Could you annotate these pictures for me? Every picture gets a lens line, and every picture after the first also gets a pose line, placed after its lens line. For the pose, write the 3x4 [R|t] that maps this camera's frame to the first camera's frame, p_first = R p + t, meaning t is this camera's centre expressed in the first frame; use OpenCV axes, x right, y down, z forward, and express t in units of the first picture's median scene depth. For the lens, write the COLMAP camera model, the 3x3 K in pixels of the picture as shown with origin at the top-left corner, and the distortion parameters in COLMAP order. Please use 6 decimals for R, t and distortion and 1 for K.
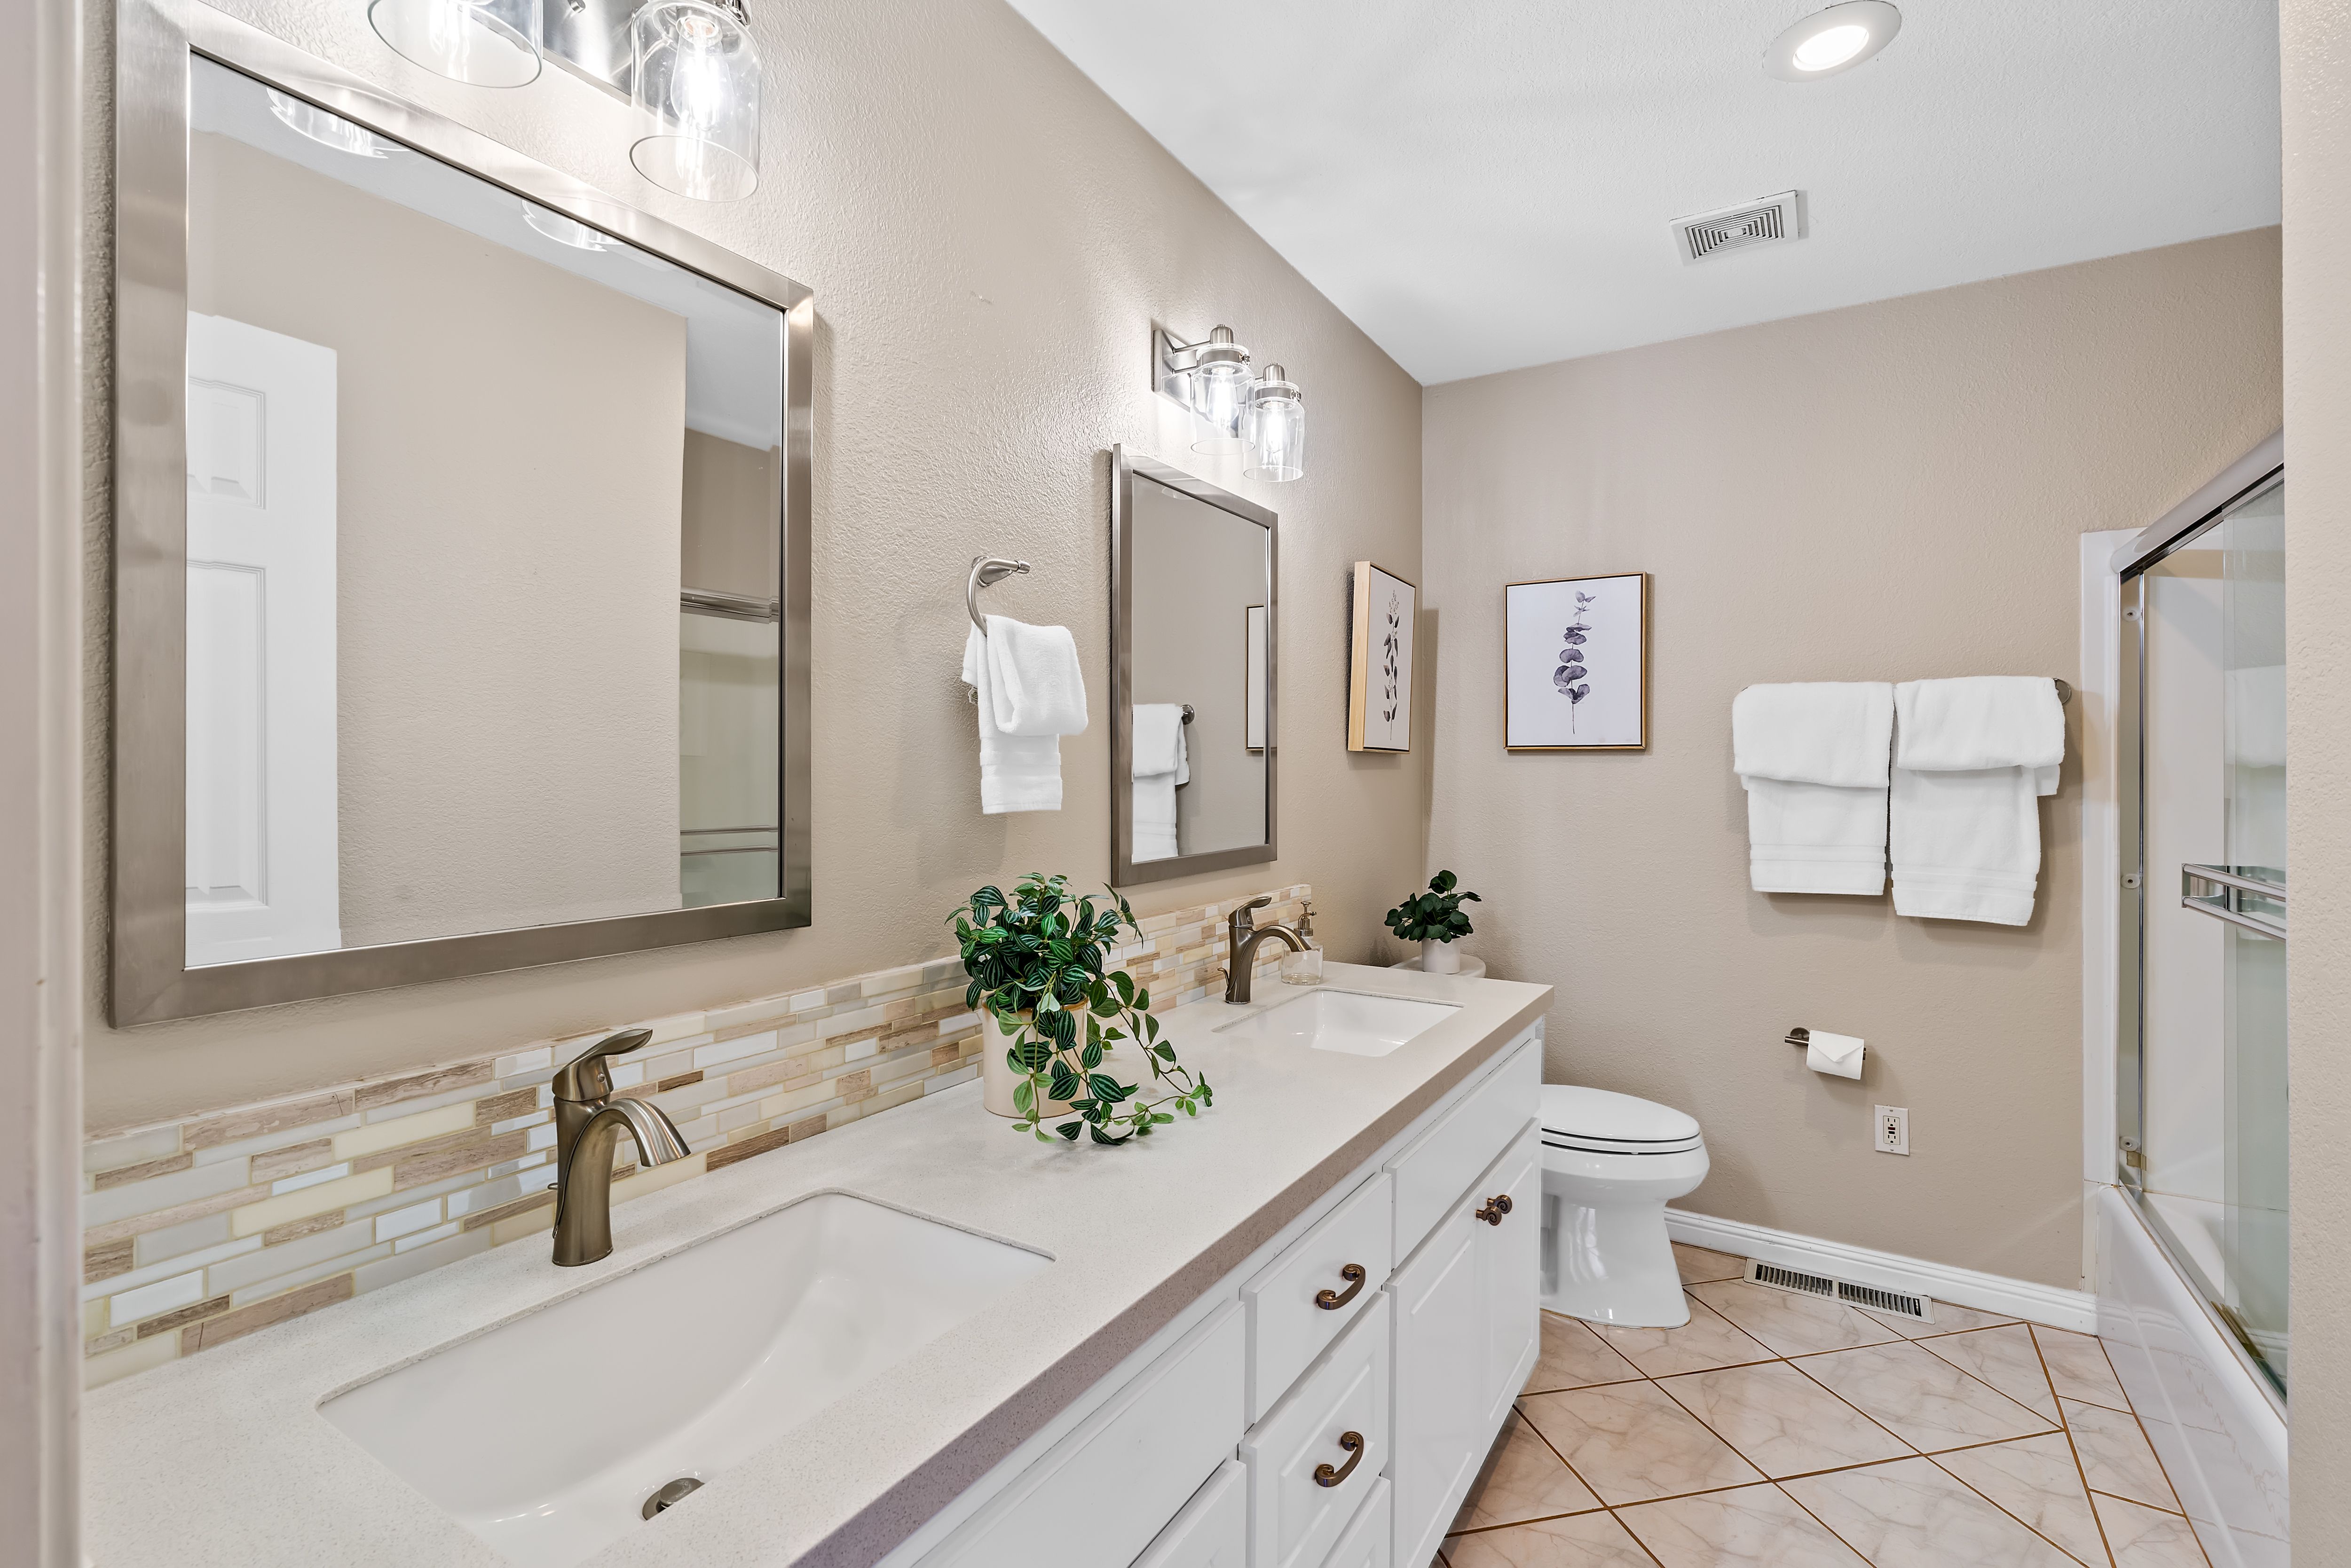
lens RADIAL K [[1091.9, 0, 1172.8], [0, 1091.9, 779.3], [0, 0, 1]] dist [-0.008263, 0.001339]
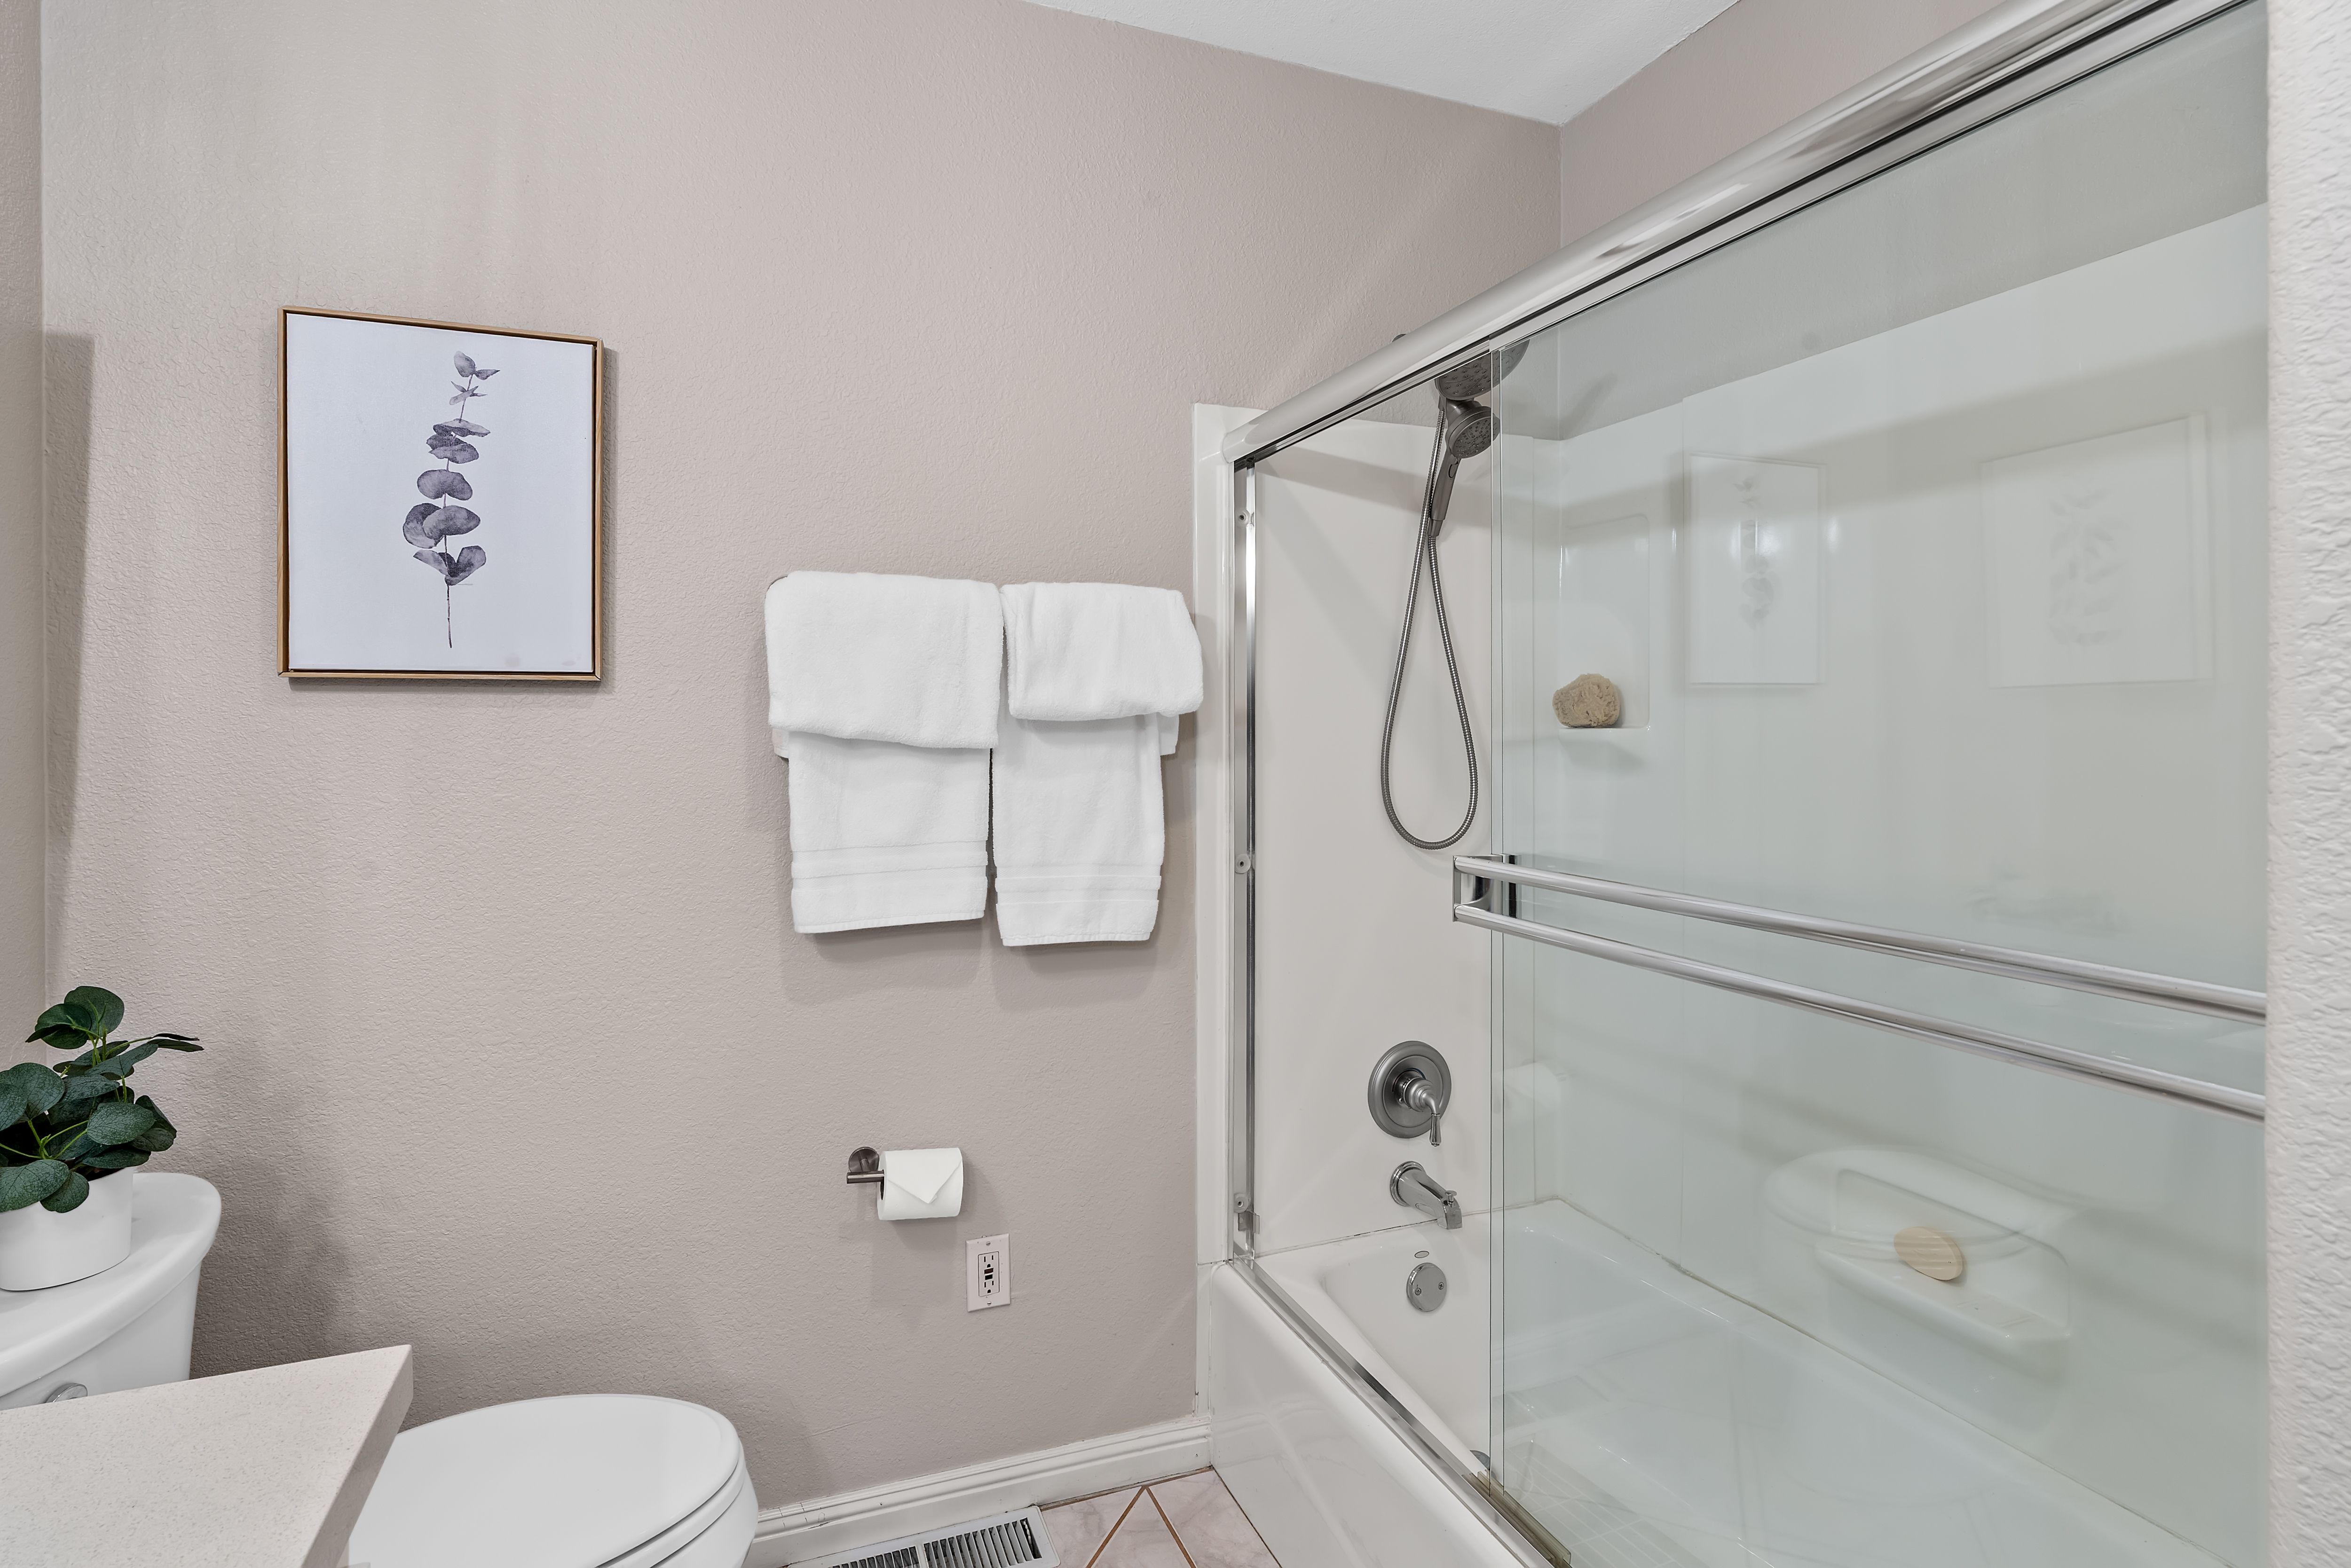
lens RADIAL K [[1205.2, 0, 1173.1], [0, 1205.2, 718.2], [0, 0, 1]] dist [-0.004623, 0.000777]
pose [[0.617323, 0.002088, 0.786707, 0.163106], [0.011044, 0.999875, -0.011320, -0.000804], [-0.786632, 0.015676, 0.617223, 0.468931]]
